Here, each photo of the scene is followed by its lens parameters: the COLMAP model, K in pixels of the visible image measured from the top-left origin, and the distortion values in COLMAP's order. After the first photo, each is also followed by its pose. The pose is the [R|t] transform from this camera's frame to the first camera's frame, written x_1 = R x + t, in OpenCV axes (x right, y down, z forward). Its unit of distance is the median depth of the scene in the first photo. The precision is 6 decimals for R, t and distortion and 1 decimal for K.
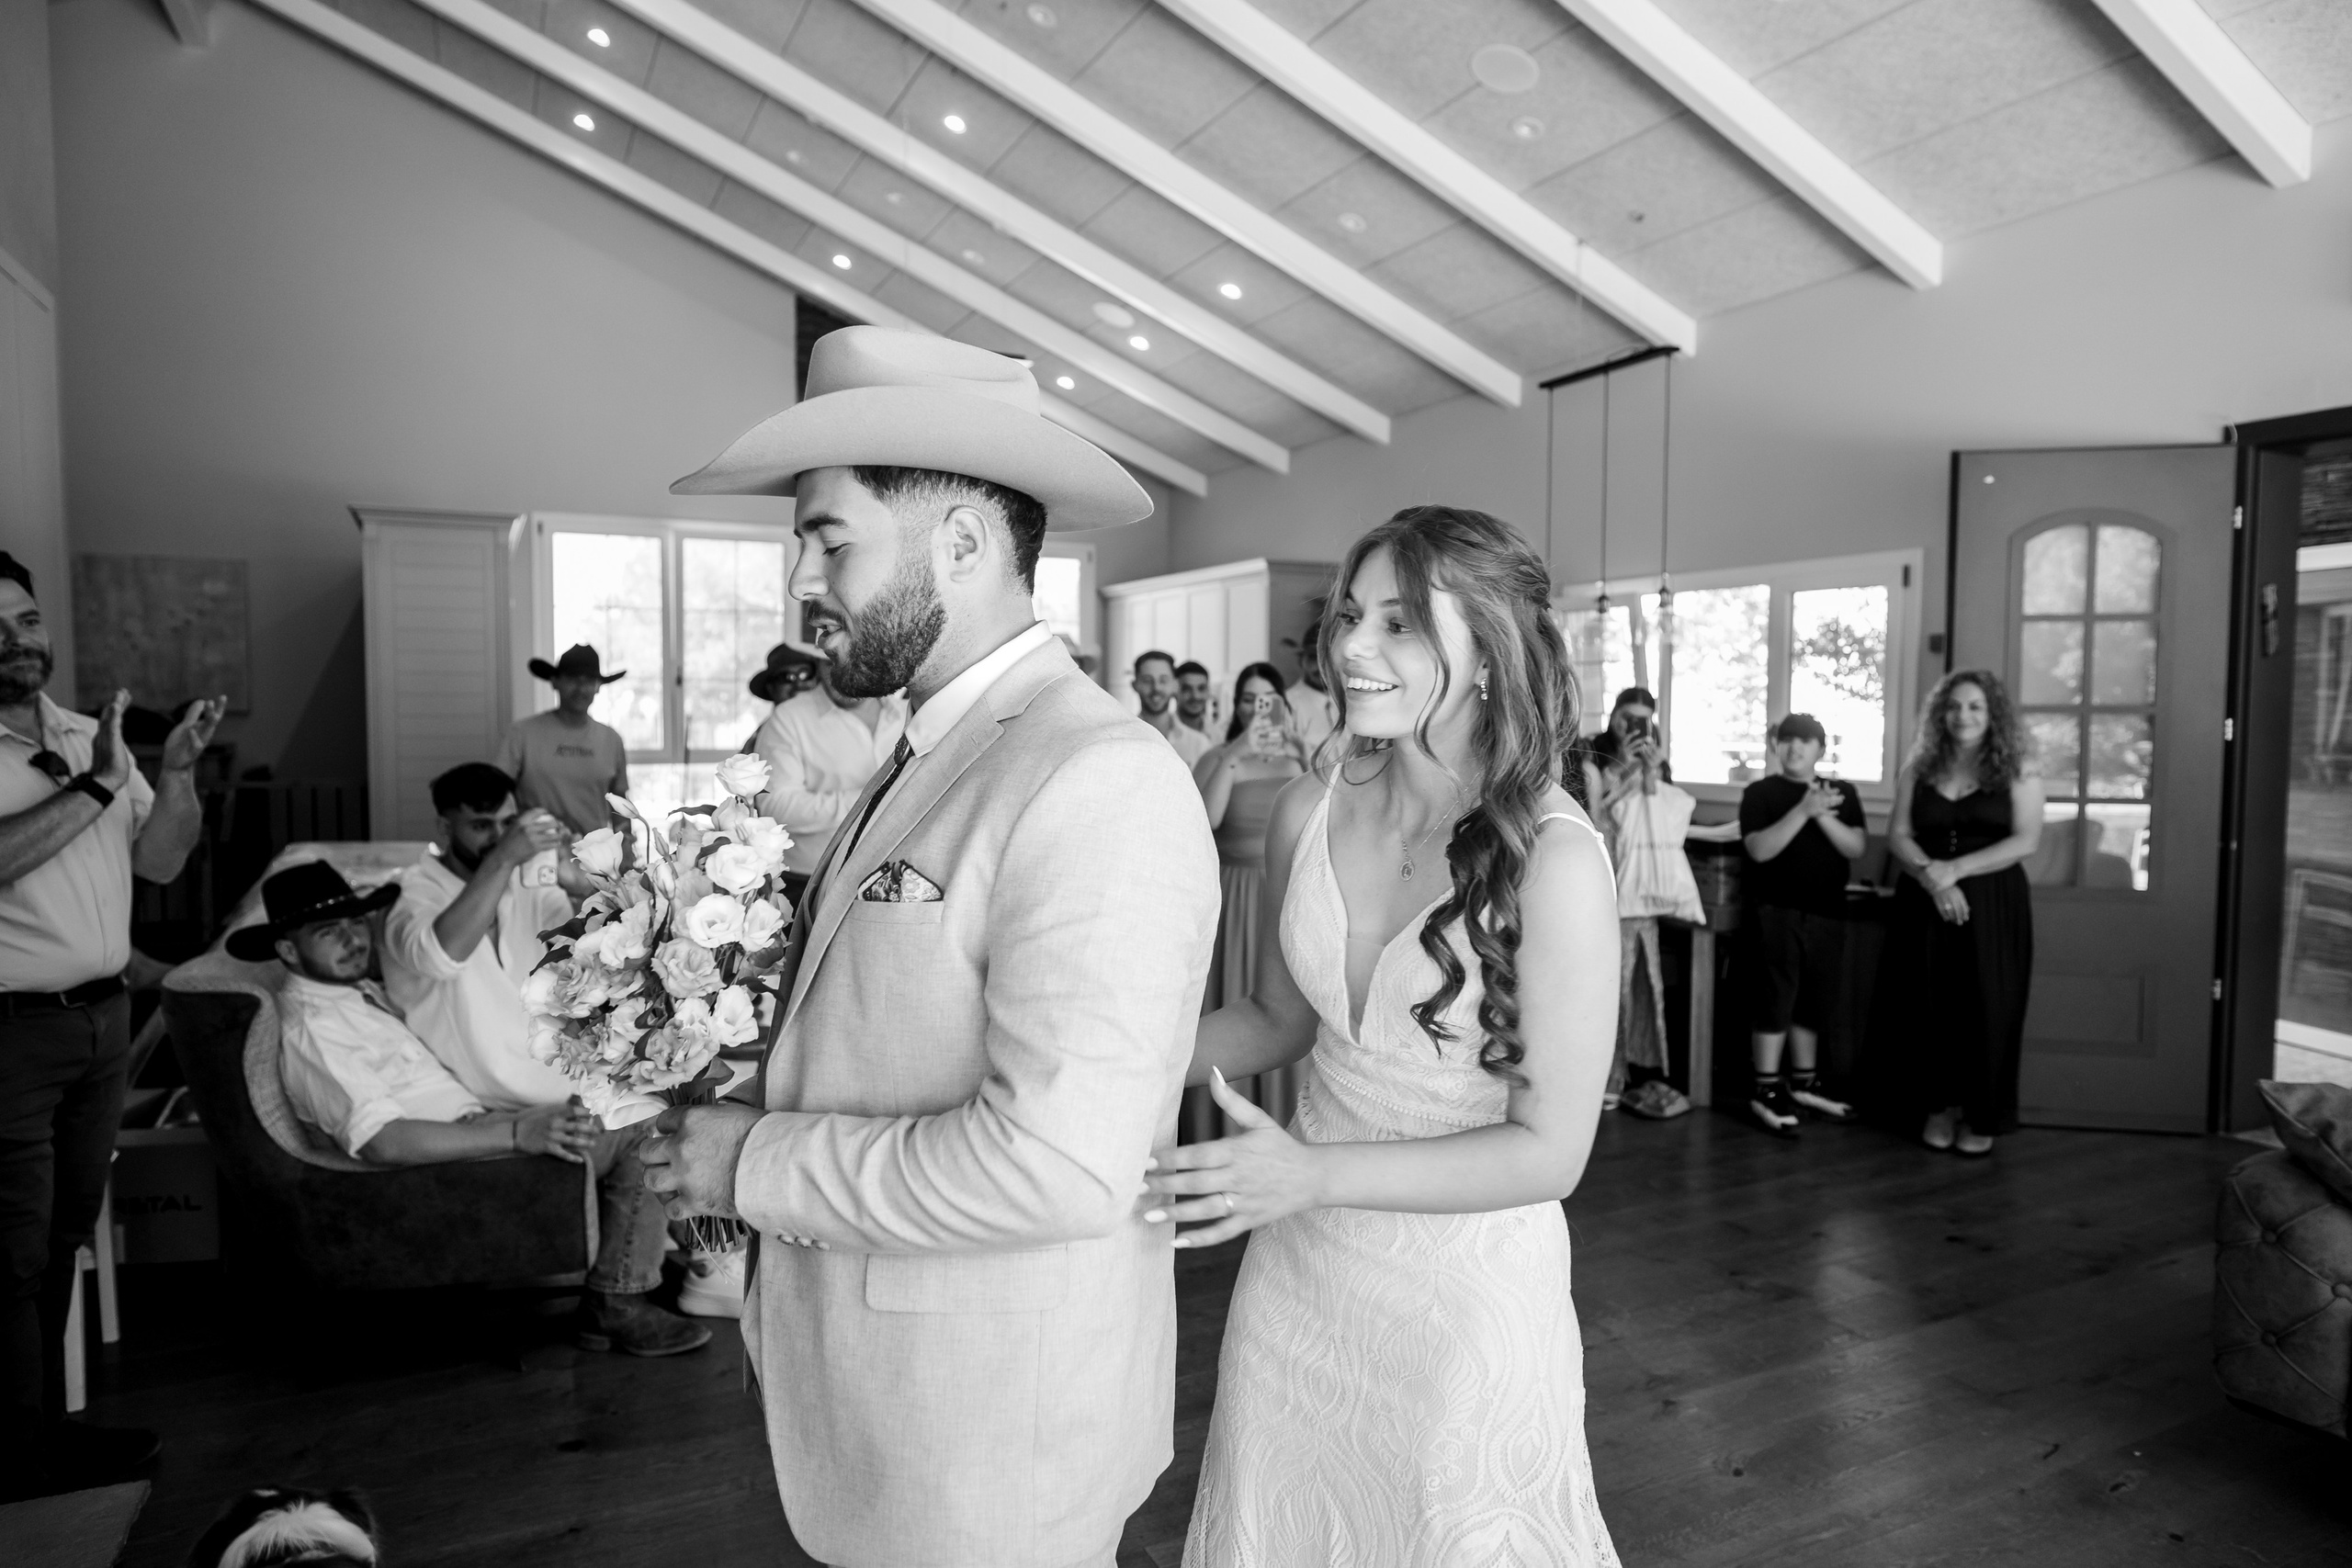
lens RADIAL K [[1412.4, 0, 1164.7], [0, 1412.4, 787.4], [0, 0, 1]] dist [-0.005592, 0.001236]
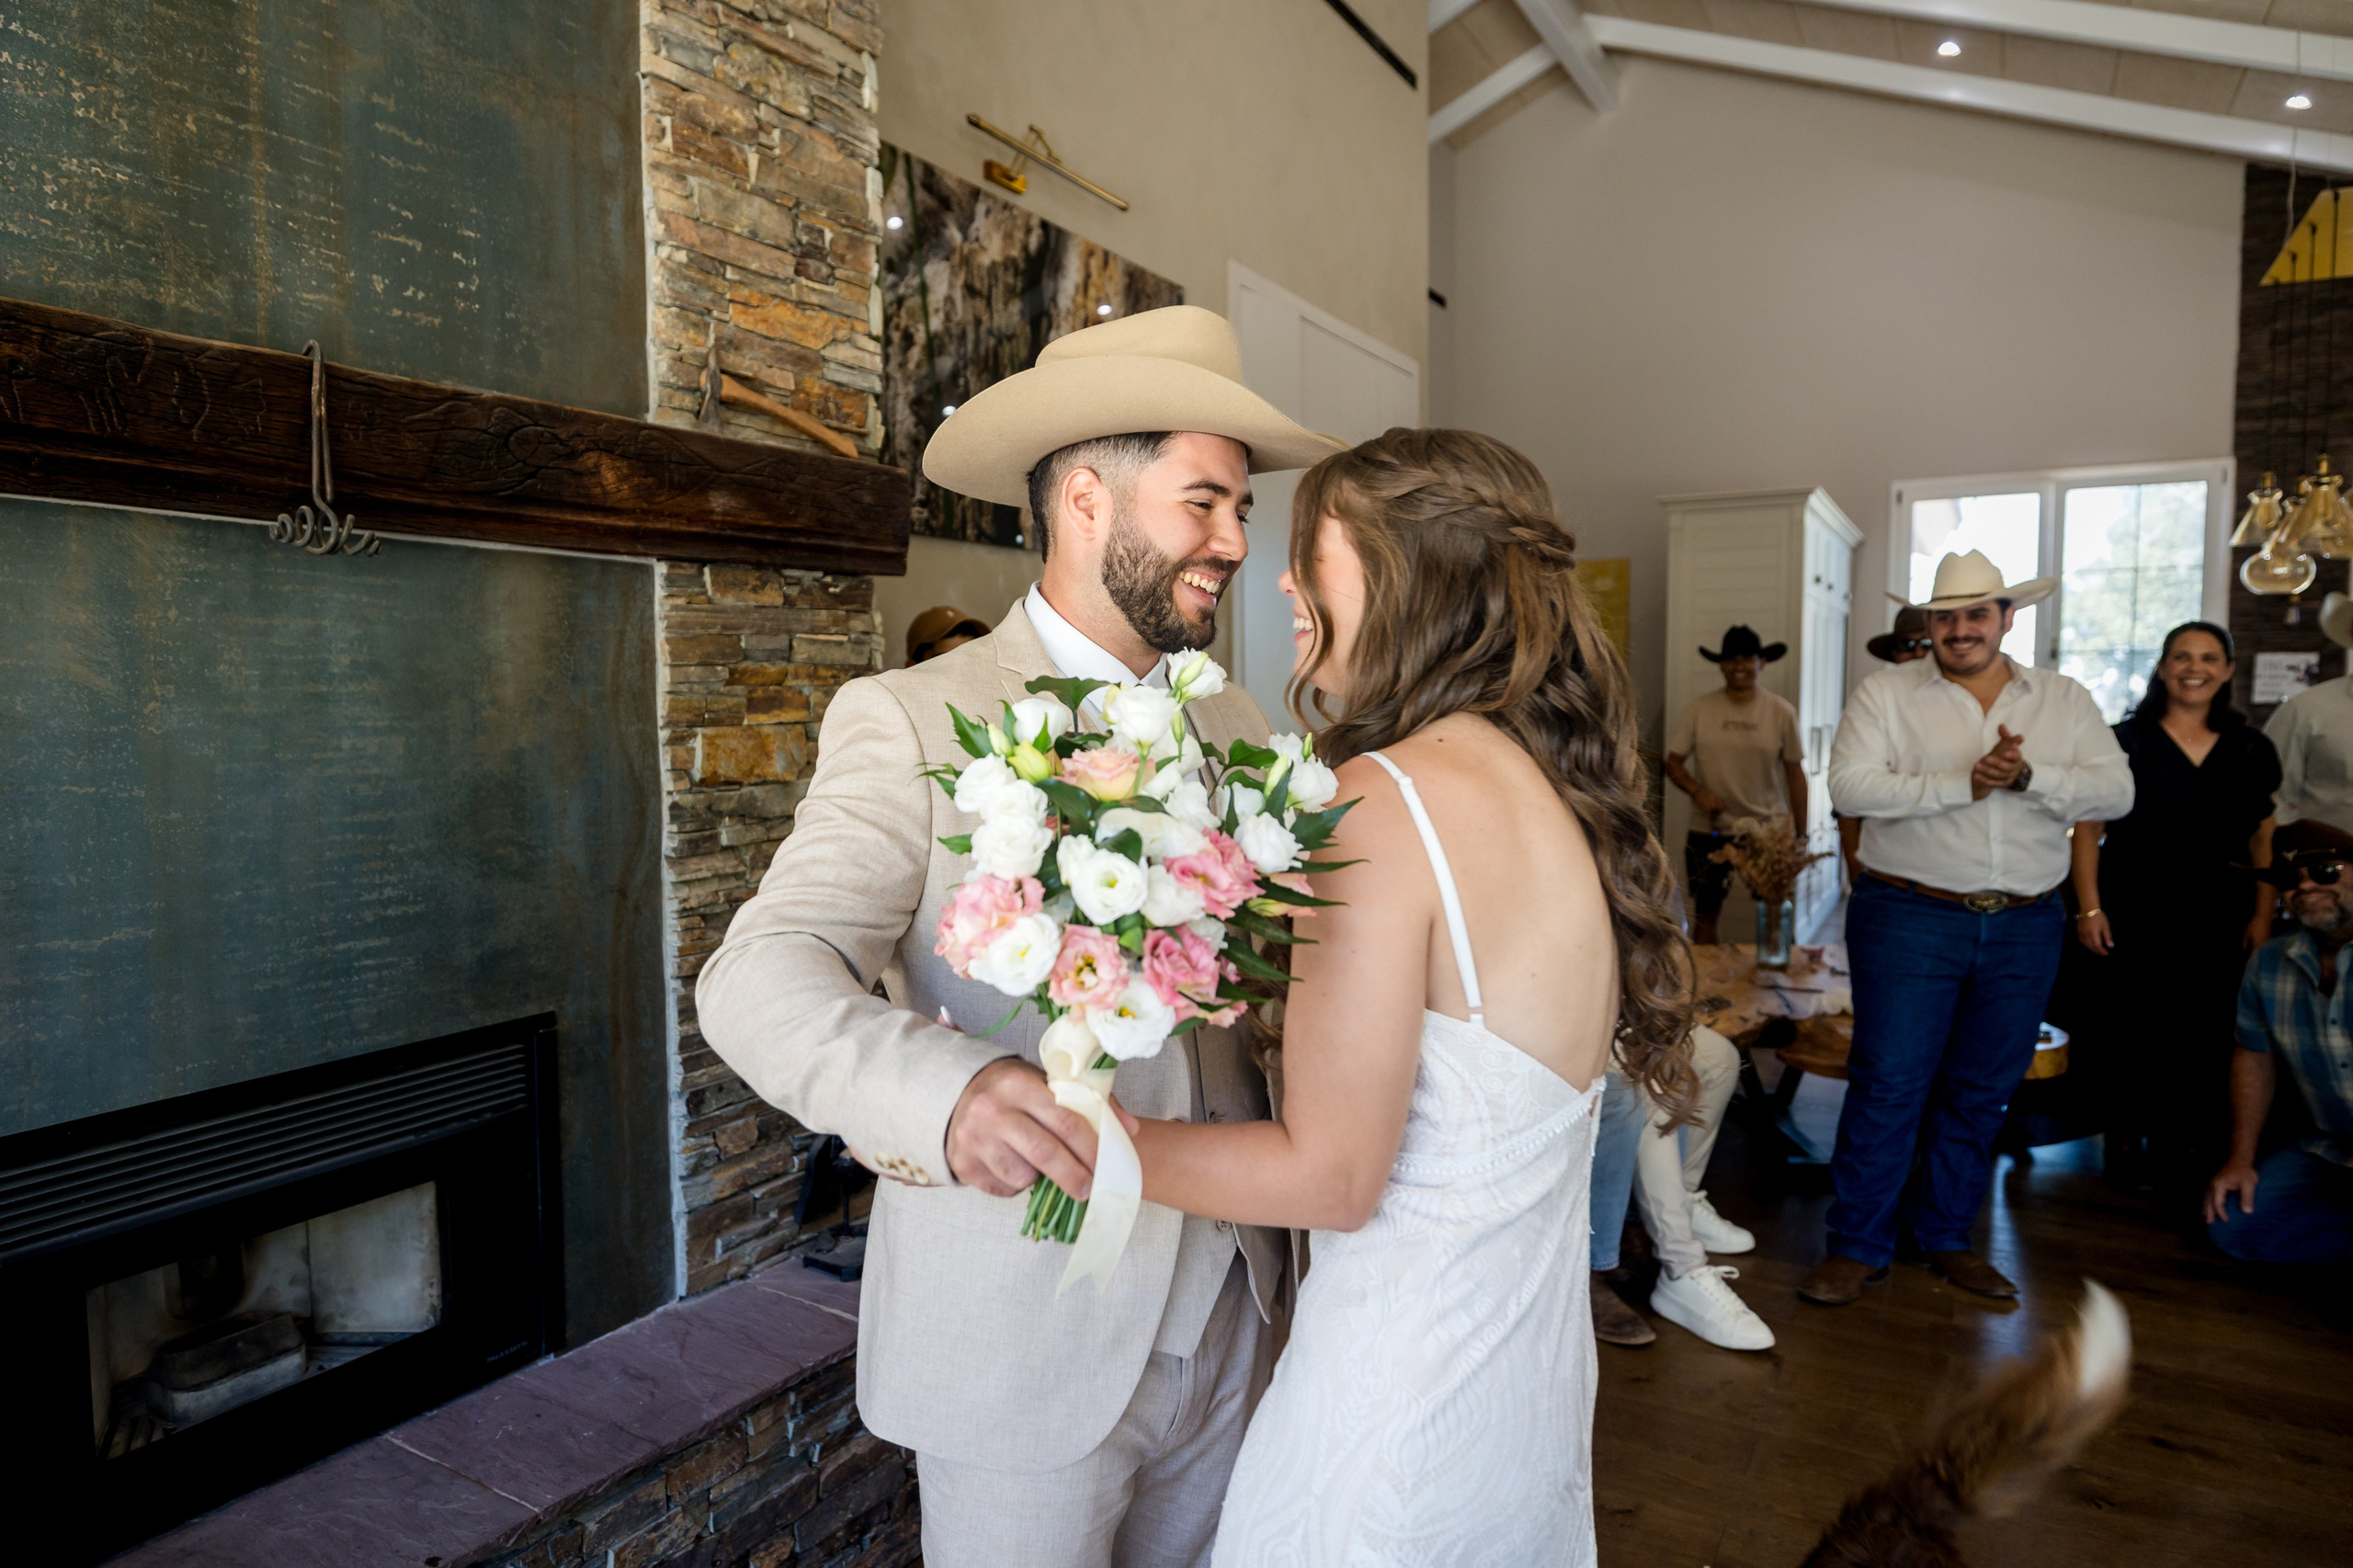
lens RADIAL K [[1413.2, 0, 1165.2], [0, 1413.2, 787.4], [0, 0, 1]] dist [-0.005592, 0.001236]
pose [[0.550365, 0.049014, -0.833484, 0.141609], [-0.038566, 0.998702, 0.033264, -0.001311], [0.834033, 0.013836, 0.551541, 0.102128]]
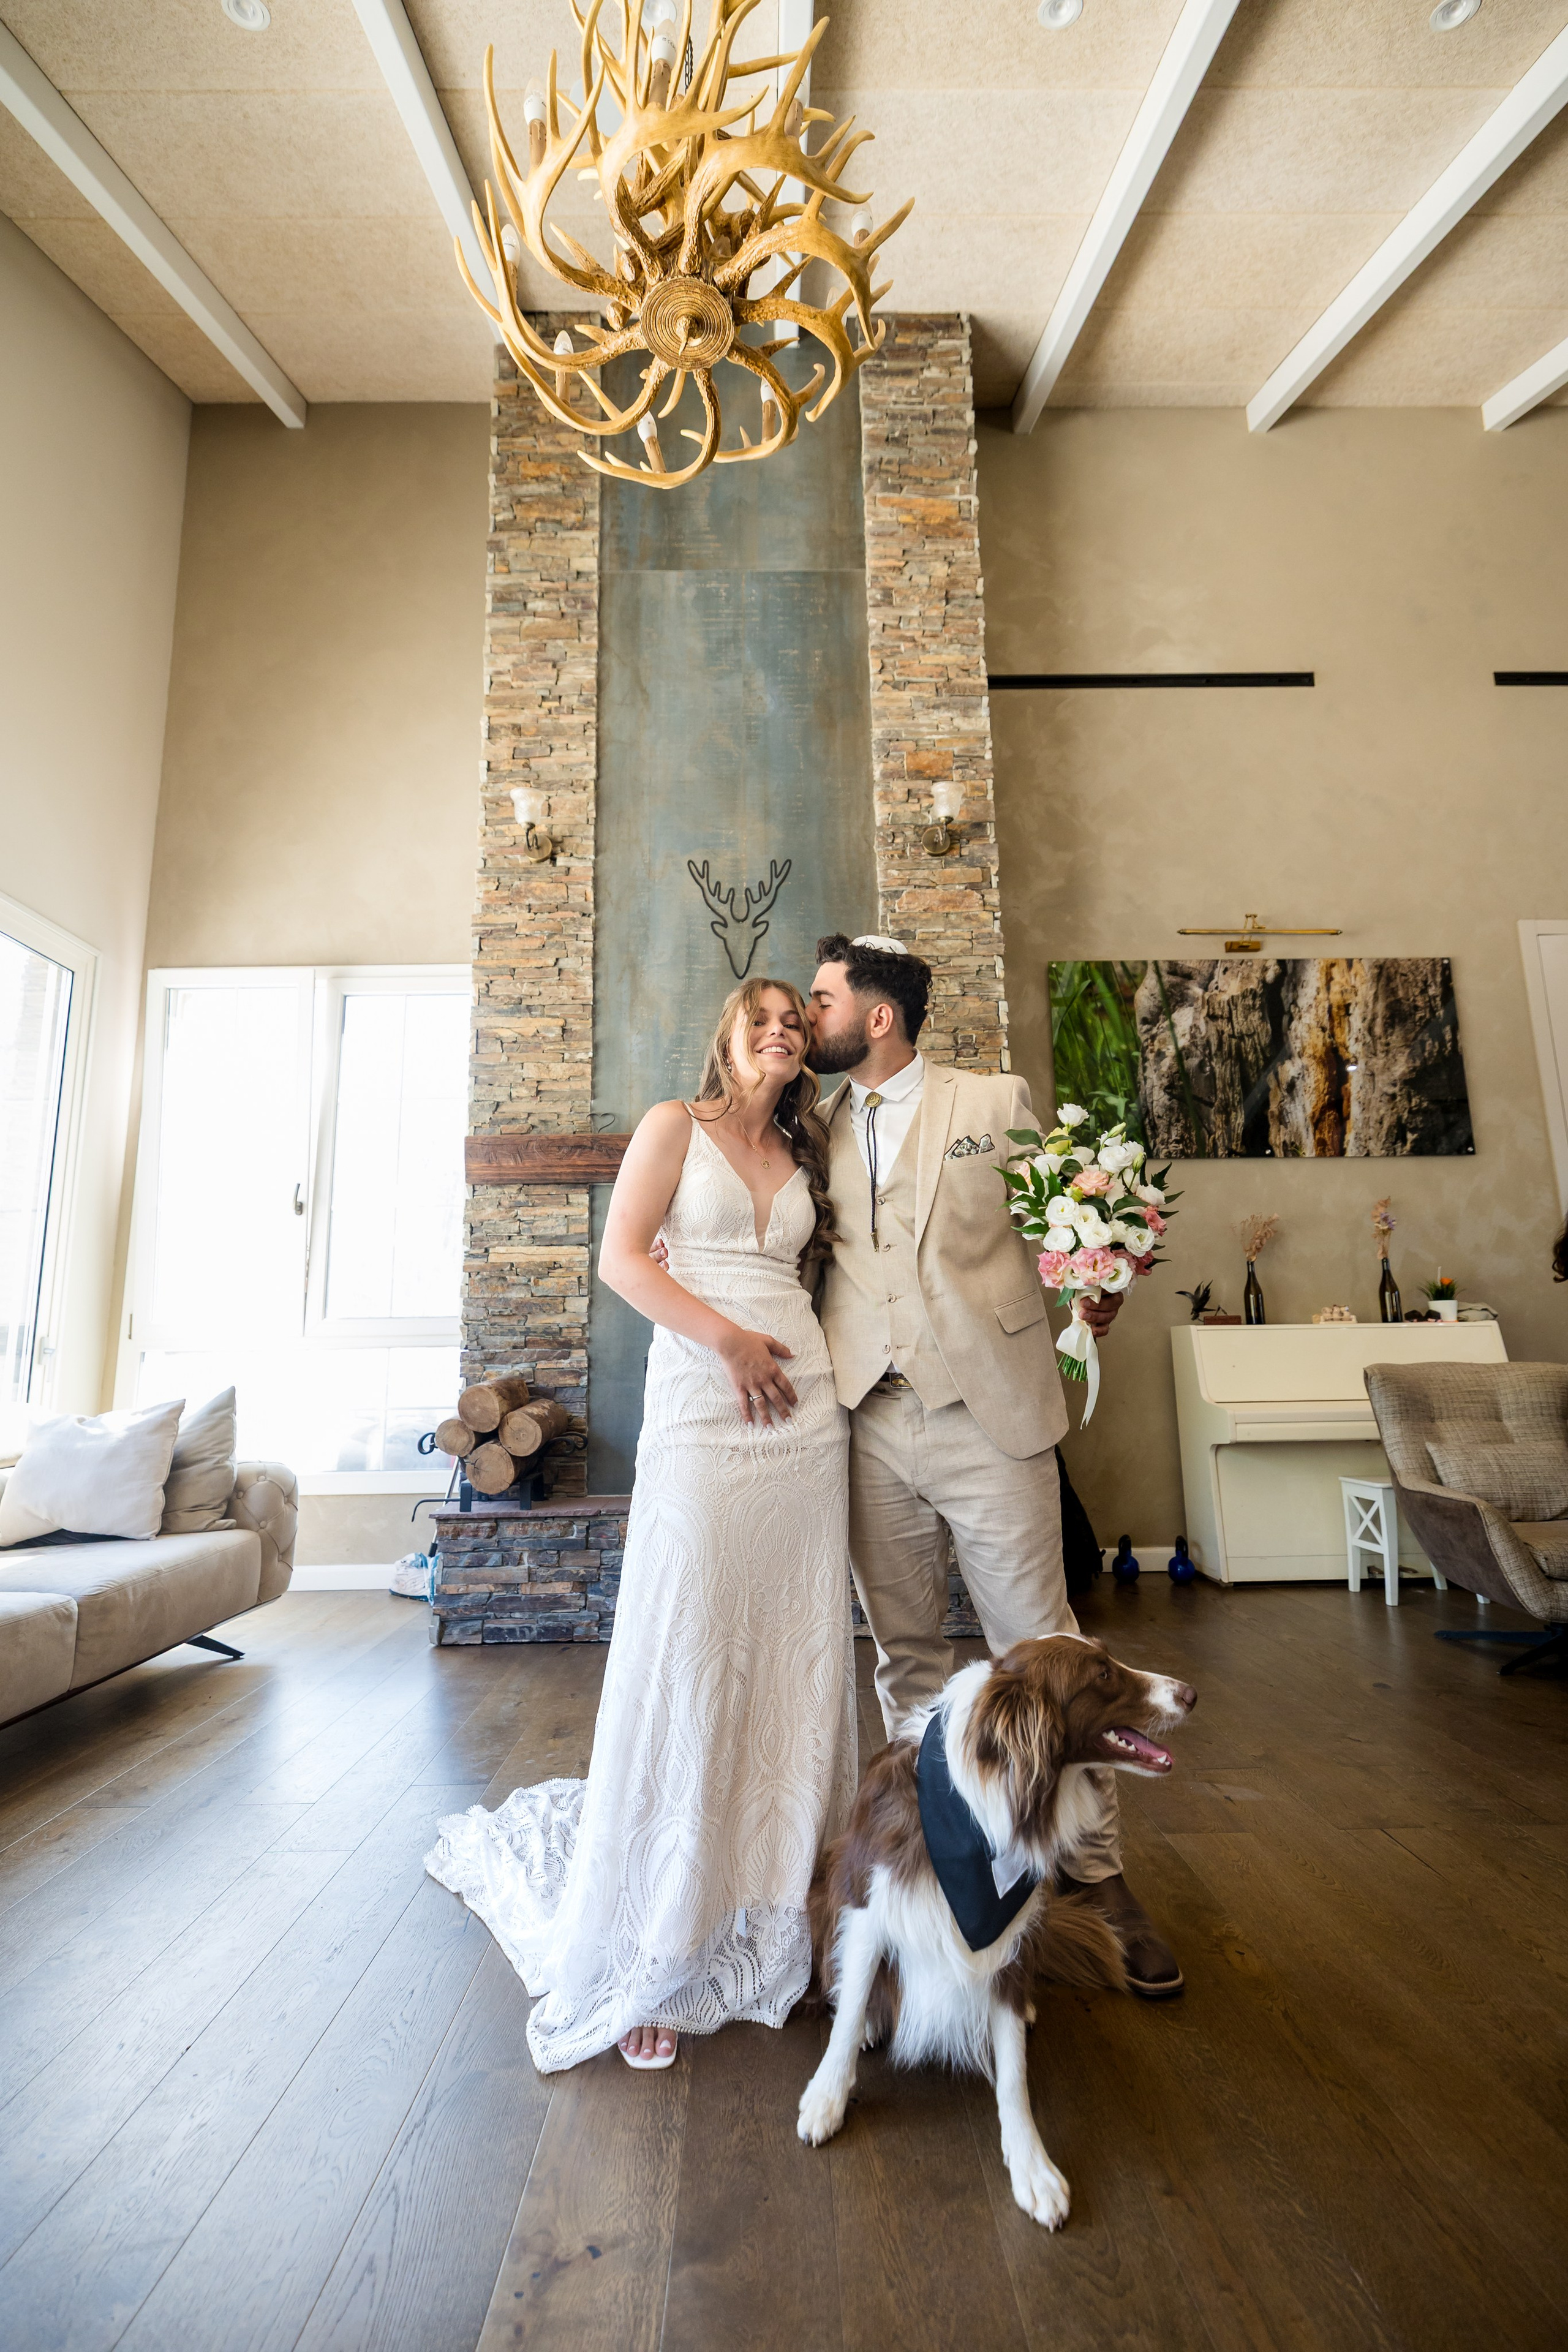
lens RADIAL K [[994.6, 0, 780.1], [0, 994.6, 1197.2], [0, 0, 1]] dist [0.001391, -0.000884]
pose [[-0.430163, -0.144105, -0.891175, 0.371093], [-0.035864, 0.989126, -0.142633, 0.062047], [0.902039, -0.029394, -0.430653, 0.401966]]
